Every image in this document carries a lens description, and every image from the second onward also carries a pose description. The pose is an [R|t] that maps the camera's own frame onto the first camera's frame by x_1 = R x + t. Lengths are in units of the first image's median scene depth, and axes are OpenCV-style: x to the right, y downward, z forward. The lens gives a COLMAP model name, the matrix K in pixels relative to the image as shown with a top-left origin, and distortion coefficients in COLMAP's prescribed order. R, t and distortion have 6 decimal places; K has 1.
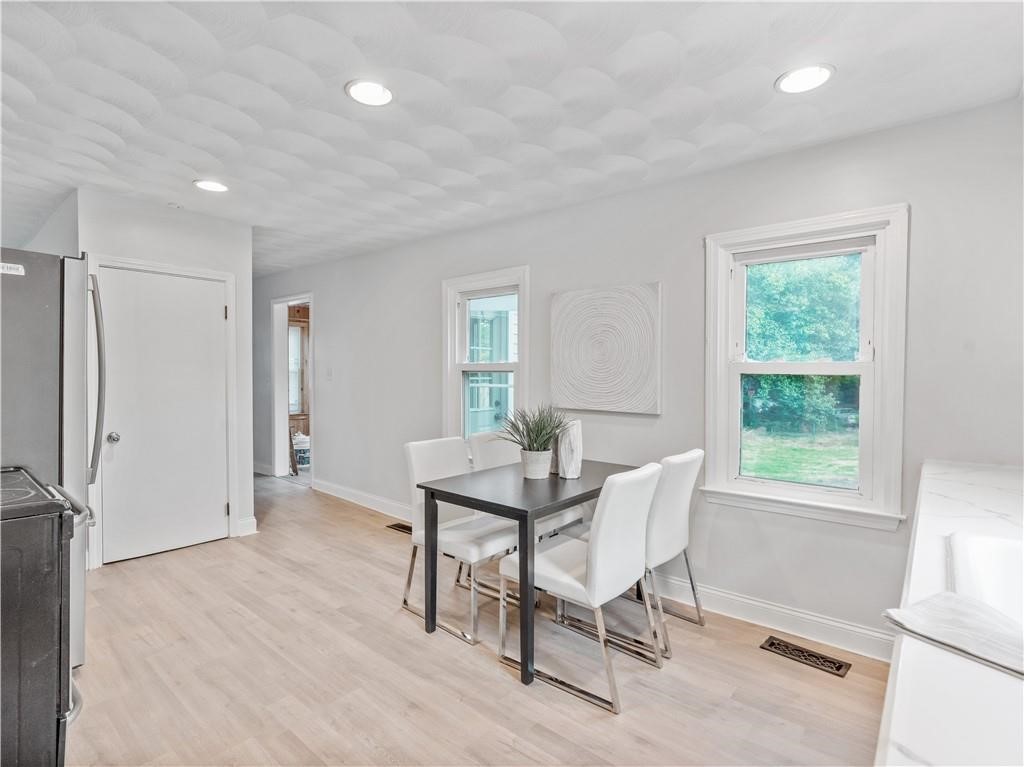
lens RADIAL K [[519.8, 0, 512.0], [0, 519.8, 383.5], [0, 0, 1]] dist [0.002379, 0.000974]
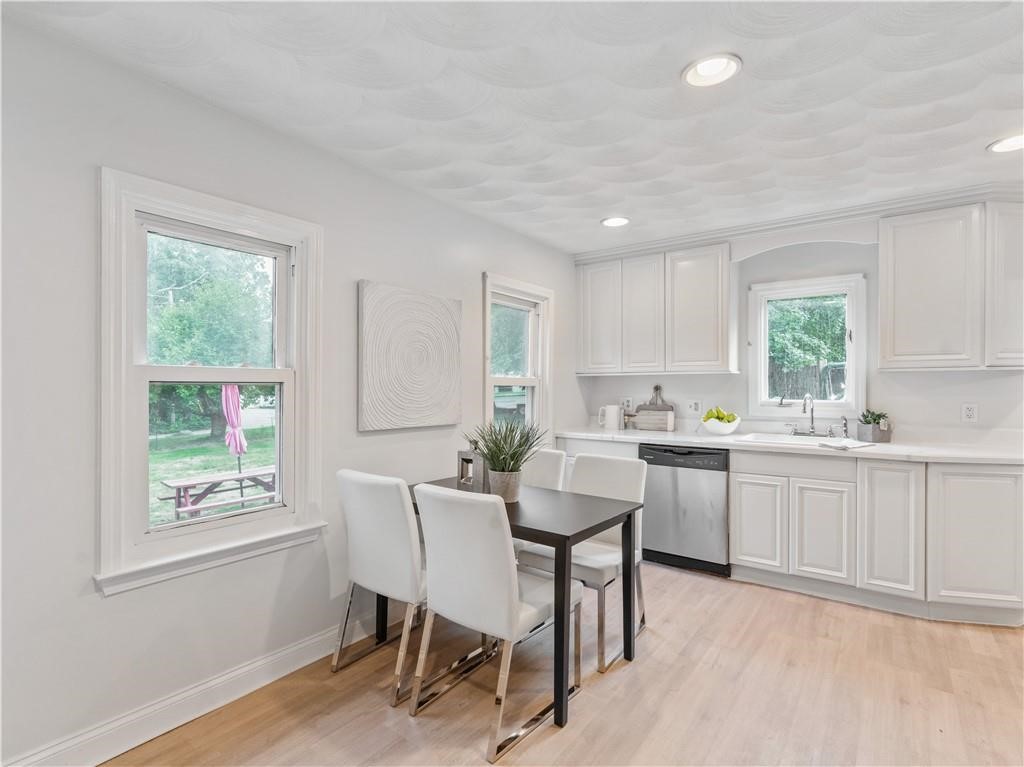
lens RADIAL K [[519.8, 0, 512.0], [0, 519.8, 383.5], [0, 0, 1]] dist [0.002379, 0.000974]
pose [[-0.062100, -0.000705, 0.998070, -1.087630], [0.019265, 0.999813, 0.001905, -0.032070], [-0.997884, 0.019346, -0.062075, 1.321119]]
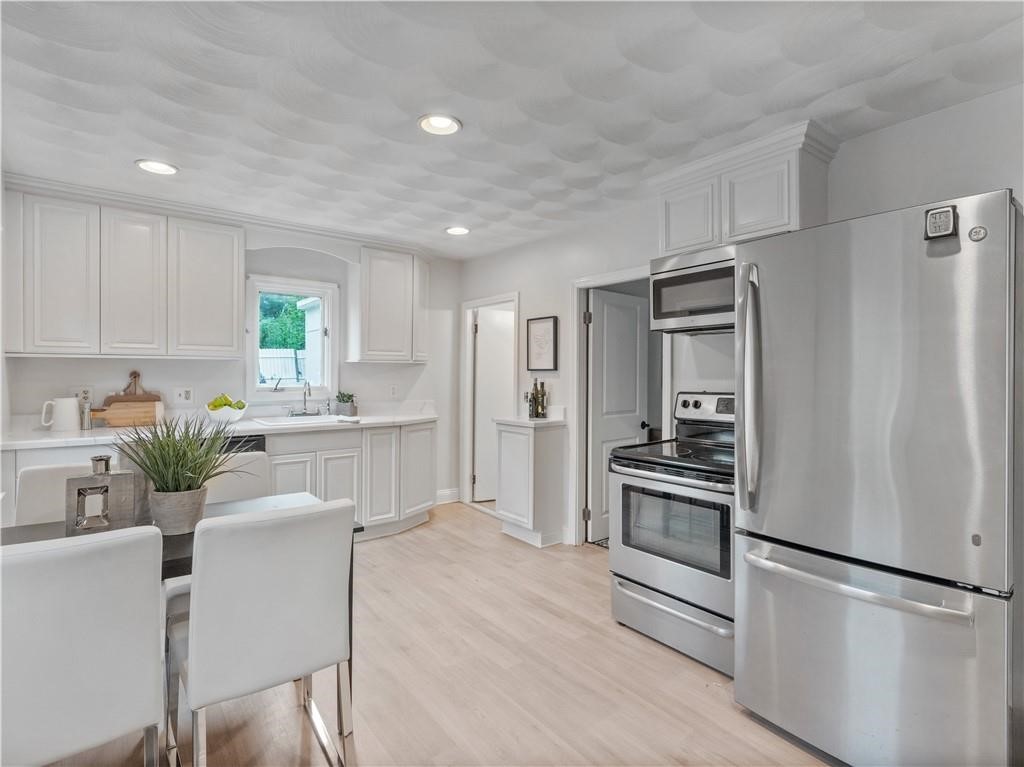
lens RADIAL K [[502.0, 0, 511.1], [0, 502.0, 374.7], [0, 0, 1]] dist [-0.001838, -0.000341]
pose [[-0.974834, -0.010267, 0.222696, -0.636872], [-0.005680, 0.999758, 0.021231, -0.040016], [-0.222860, 0.019431, -0.974657, 1.923836]]
